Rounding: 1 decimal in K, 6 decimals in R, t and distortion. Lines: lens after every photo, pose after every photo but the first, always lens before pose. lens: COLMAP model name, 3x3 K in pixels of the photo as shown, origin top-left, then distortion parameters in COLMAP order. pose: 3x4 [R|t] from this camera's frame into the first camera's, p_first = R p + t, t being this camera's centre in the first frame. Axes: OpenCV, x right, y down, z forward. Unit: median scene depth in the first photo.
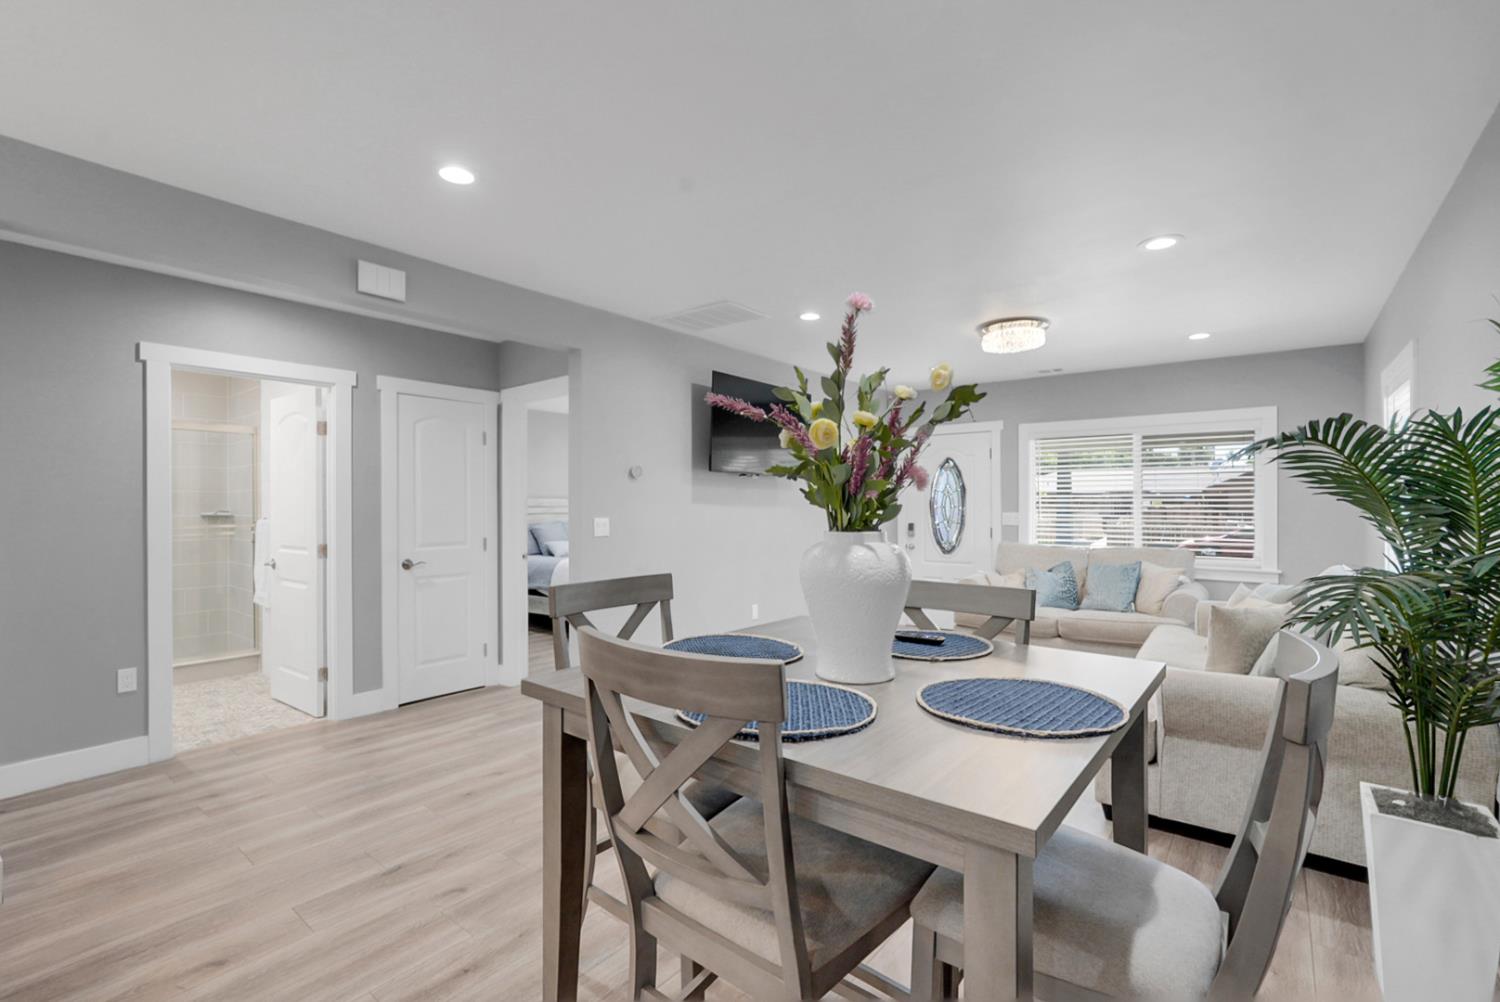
lens RADIAL K [[670.6, 0, 751.3], [0, 670.6, 496.7], [0, 0, 1]] dist [-0.010598, 0.000348]
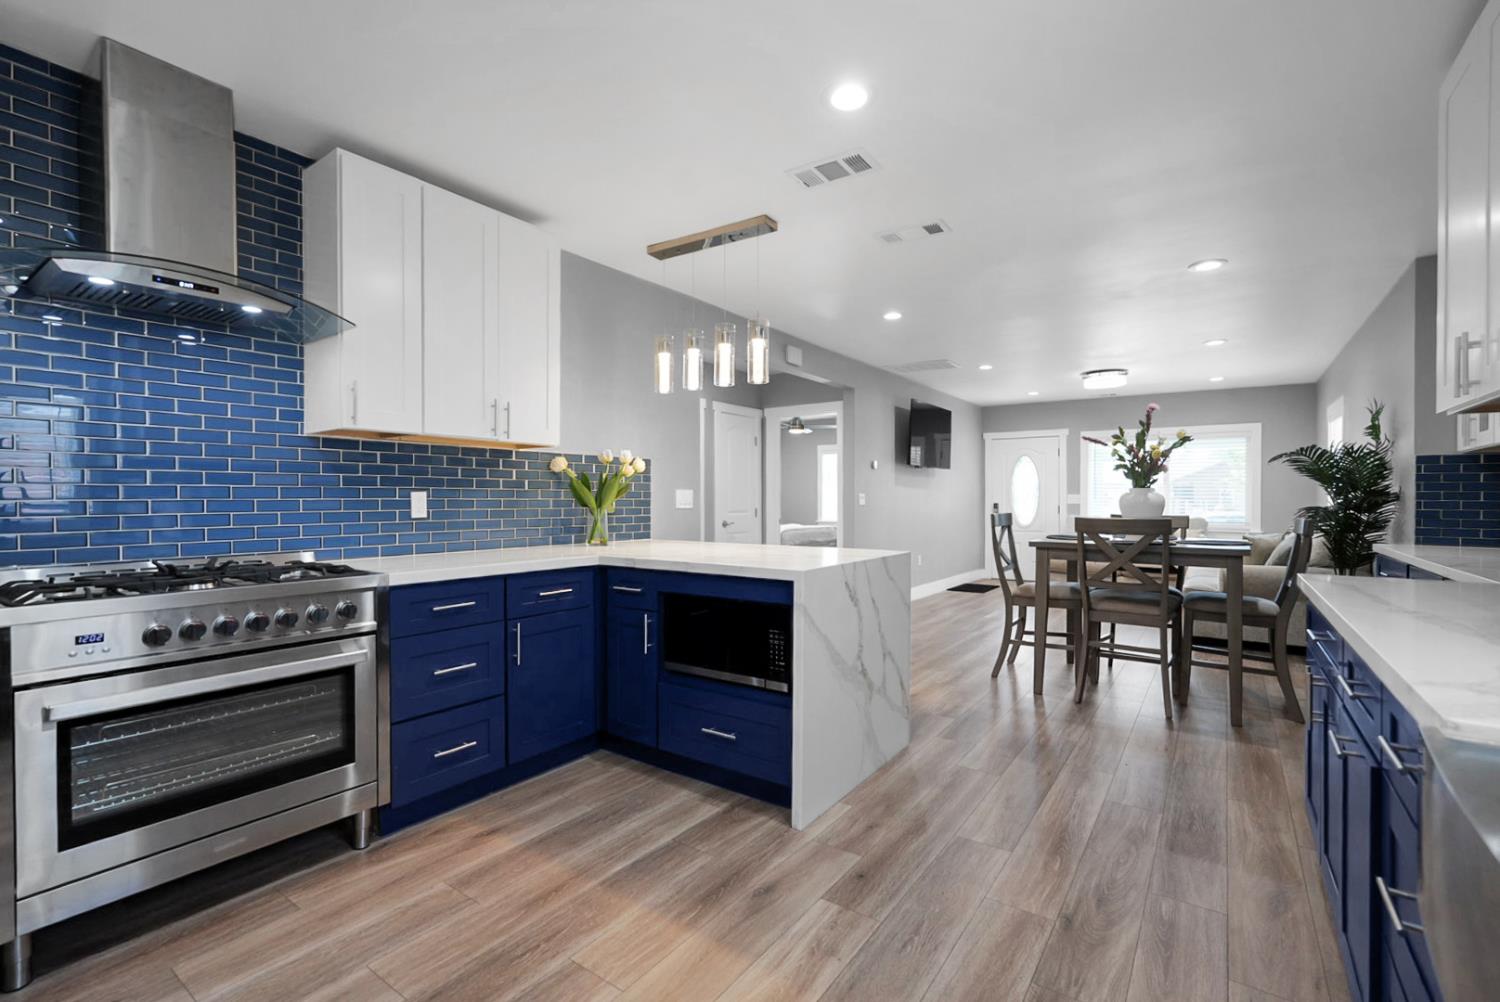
lens RADIAL K [[676.8, 0, 765.8], [0, 676.8, 499.8], [0, 0, 1]] dist [0.000356, 0.000071]
pose [[0.997642, 0.002402, 0.068591, -0.517685], [-0.003477, 0.999873, 0.015561, 0.020475], [-0.068545, -0.015763, 0.997524, -0.543491]]
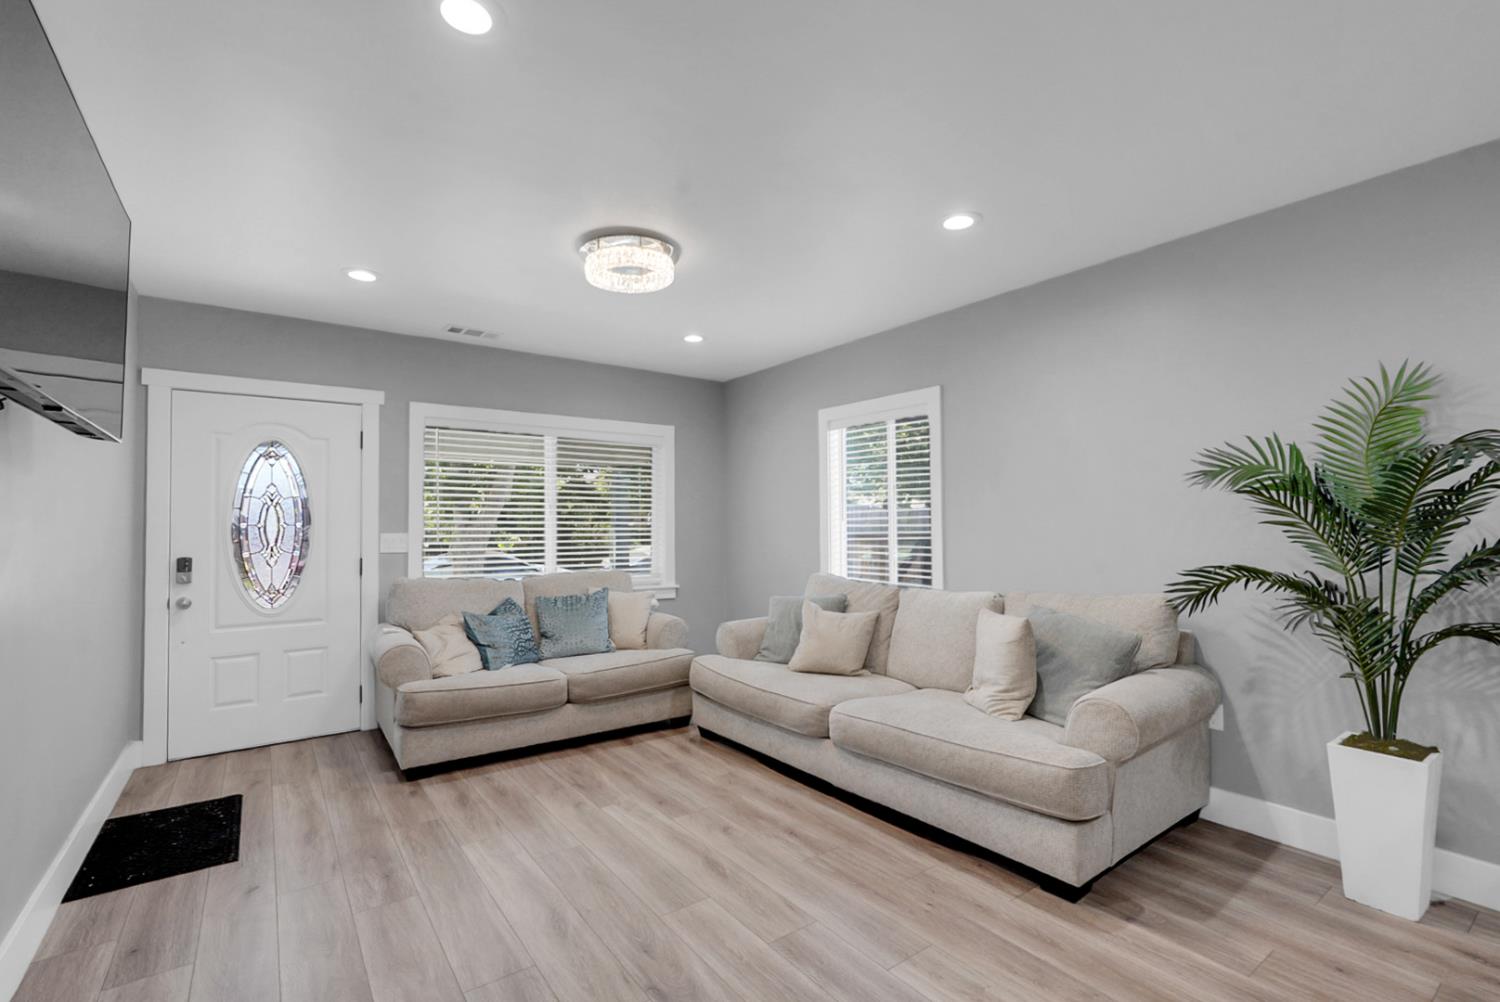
lens RADIAL K [[690.7, 0, 750.0], [0, 690.7, 501.0], [0, 0, 1]] dist [-0.011429, 0.000041]
pose [[0.294195, 0.031795, 0.955217, -0.229604], [-0.002078, 0.999465, -0.032628, 0.018689], [-0.955743, 0.007614, 0.294103, 0.680184]]
